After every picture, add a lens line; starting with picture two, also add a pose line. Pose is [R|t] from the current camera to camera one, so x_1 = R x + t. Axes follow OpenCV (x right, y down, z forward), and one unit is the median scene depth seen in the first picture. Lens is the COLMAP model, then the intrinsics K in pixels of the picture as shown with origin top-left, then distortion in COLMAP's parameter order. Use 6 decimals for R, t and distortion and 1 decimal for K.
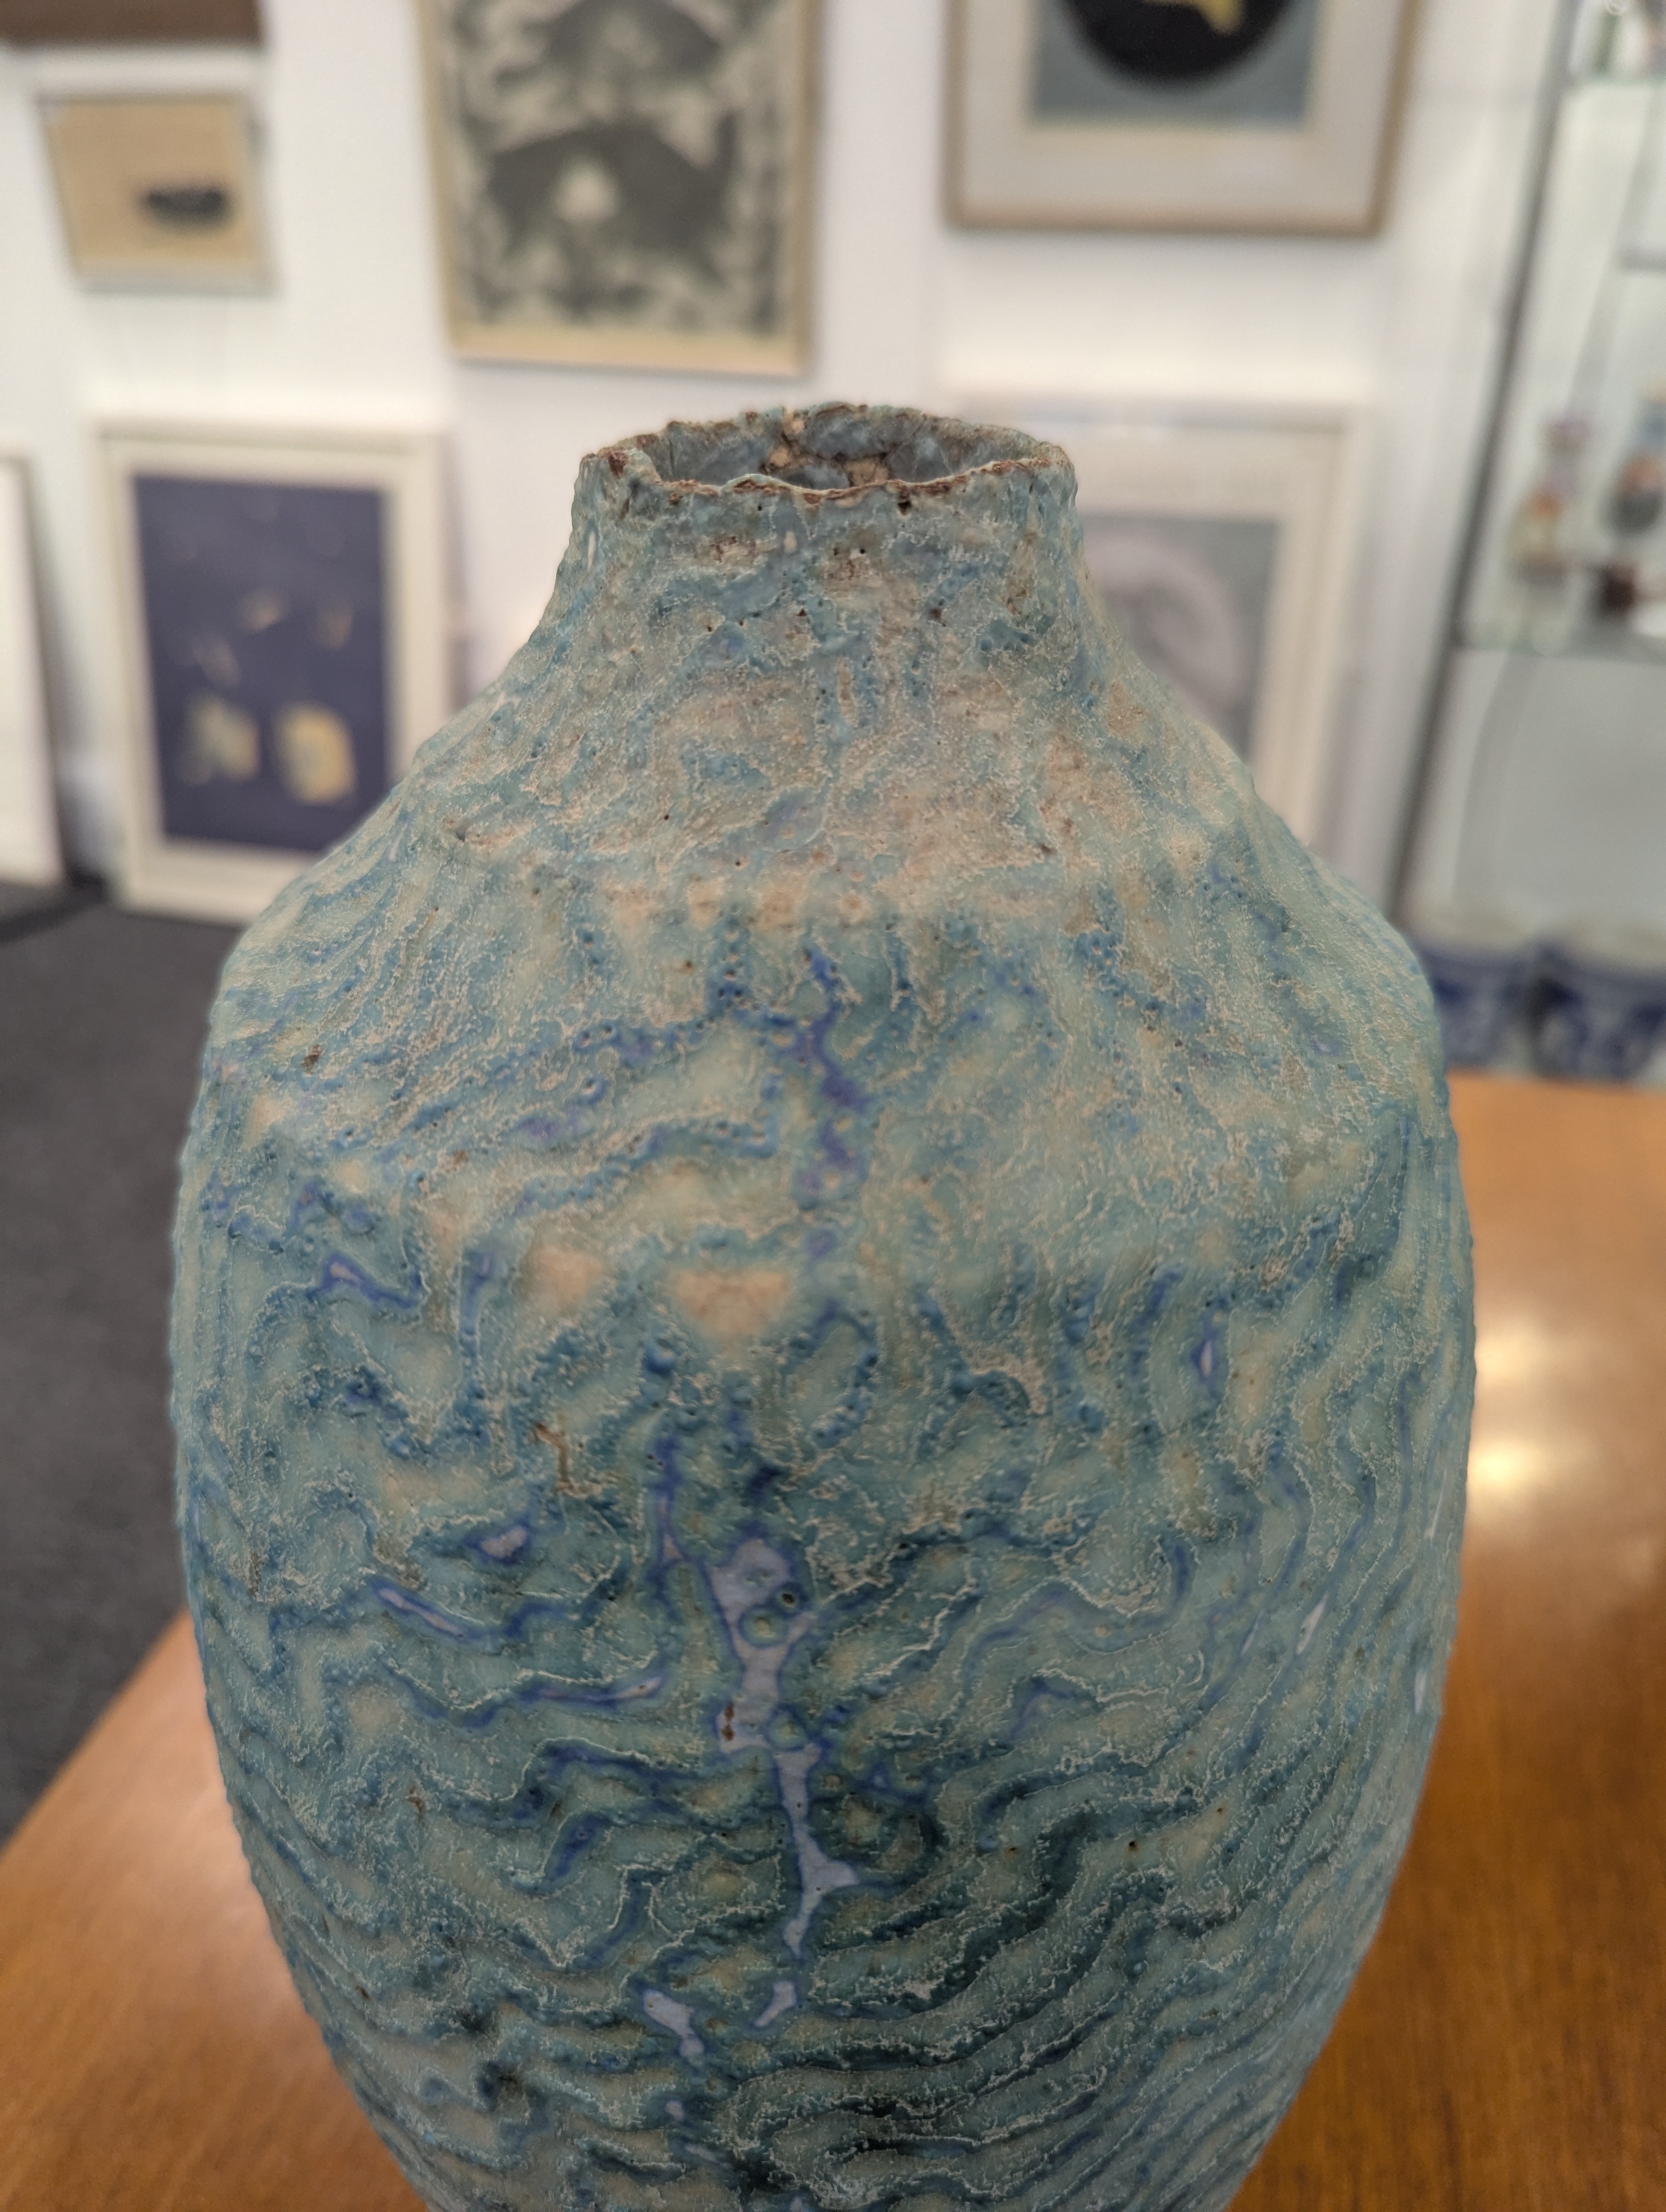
lens RADIAL K [[1692.6, 0, 833.0], [0, 1692.6, 1106.0], [0, 0, 1]] dist [-0.018233, -0.002406]
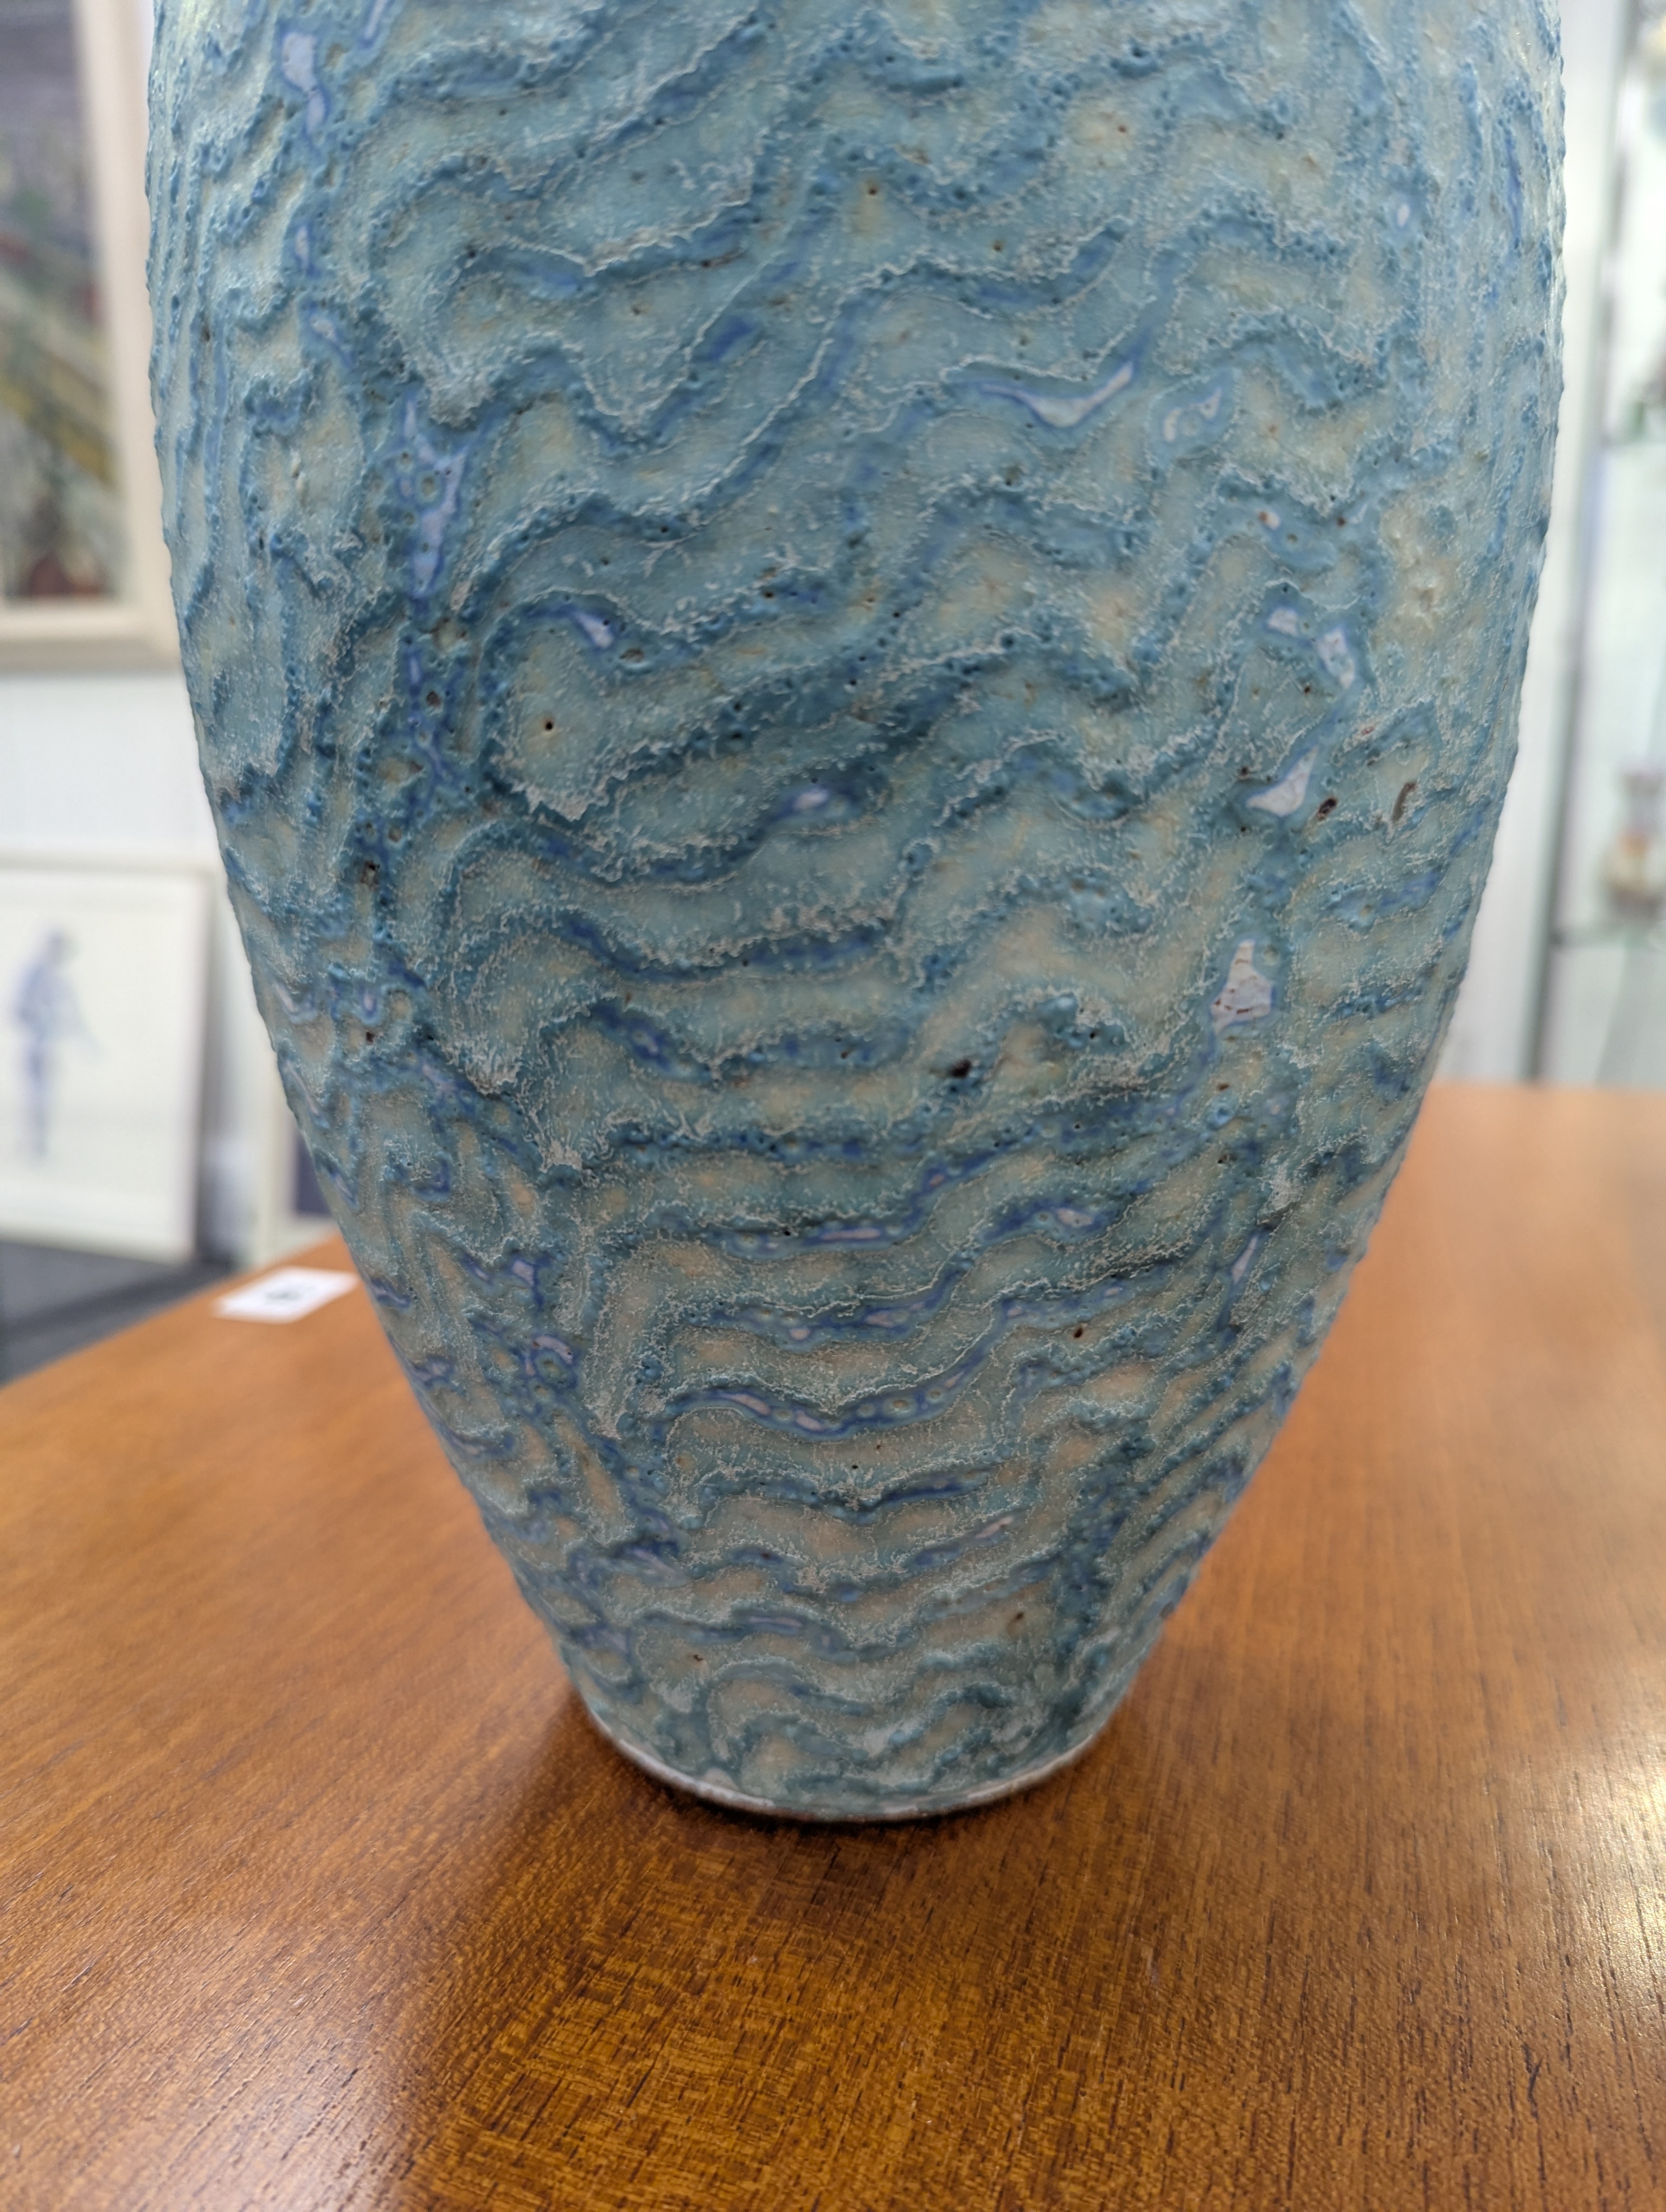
lens RADIAL K [[1692.6, 0, 833.0], [0, 1692.6, 1106.0], [0, 0, 1]] dist [-0.018233, -0.002406]
pose [[0.897089, 0.088038, -0.432991, 0.666427], [-0.219077, 0.939638, -0.262842, 1.375358], [0.383715, 0.330651, 0.862225, 0.571104]]
